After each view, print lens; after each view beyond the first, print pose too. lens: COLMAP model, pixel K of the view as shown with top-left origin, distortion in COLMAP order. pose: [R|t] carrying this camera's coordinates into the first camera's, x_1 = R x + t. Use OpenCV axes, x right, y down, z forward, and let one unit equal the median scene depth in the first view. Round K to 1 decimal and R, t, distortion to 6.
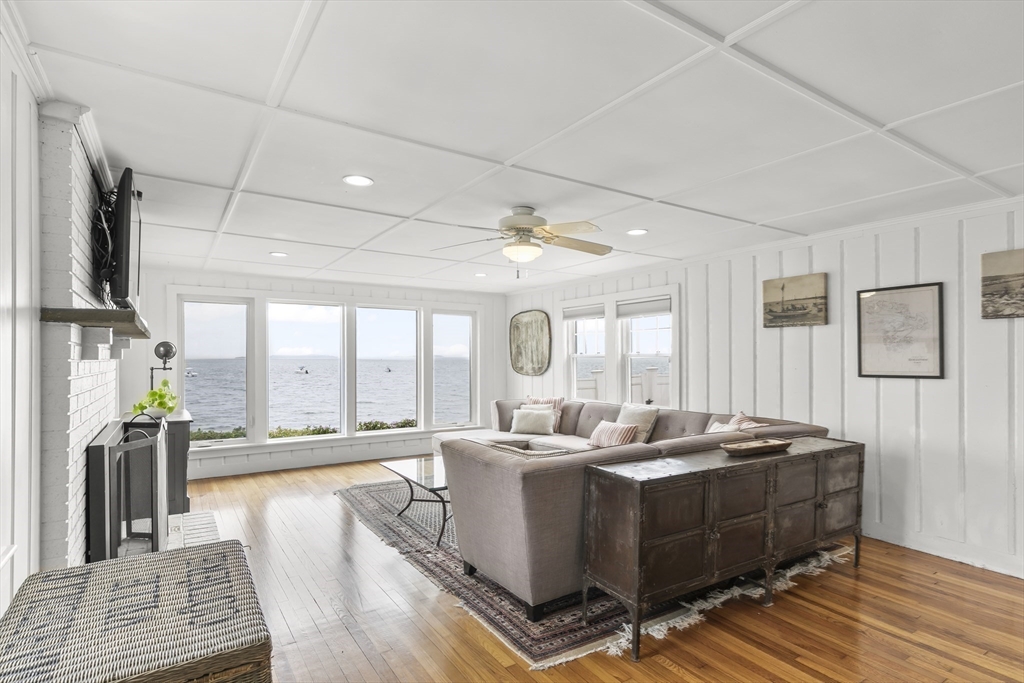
lens RADIAL K [[533.1, 0, 514.6], [0, 533.1, 350.5], [0, 0, 1]] dist [-0.001781, 0.000492]
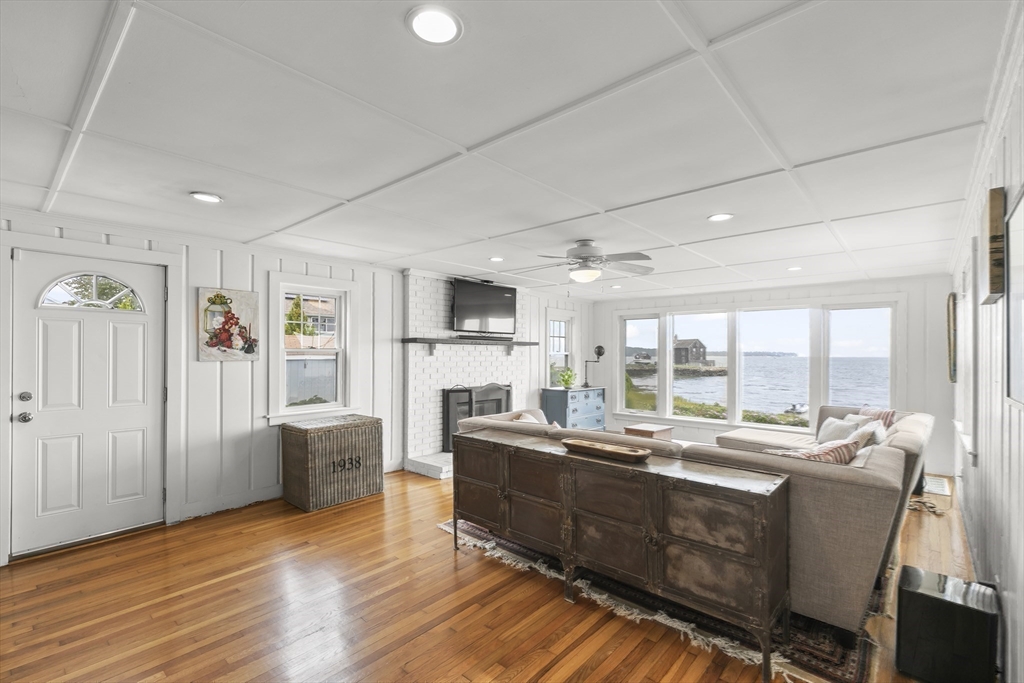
lens RADIAL K [[459.0, 0, 512.6], [0, 459.0, 347.8], [0, 0, 1]] dist [0.003525, -0.000023]
pose [[0.253481, -0.012219, -0.967263, 1.023253], [0.009637, 0.999902, -0.010106, 0.002883], [0.967292, -0.006759, 0.253574, 0.531012]]
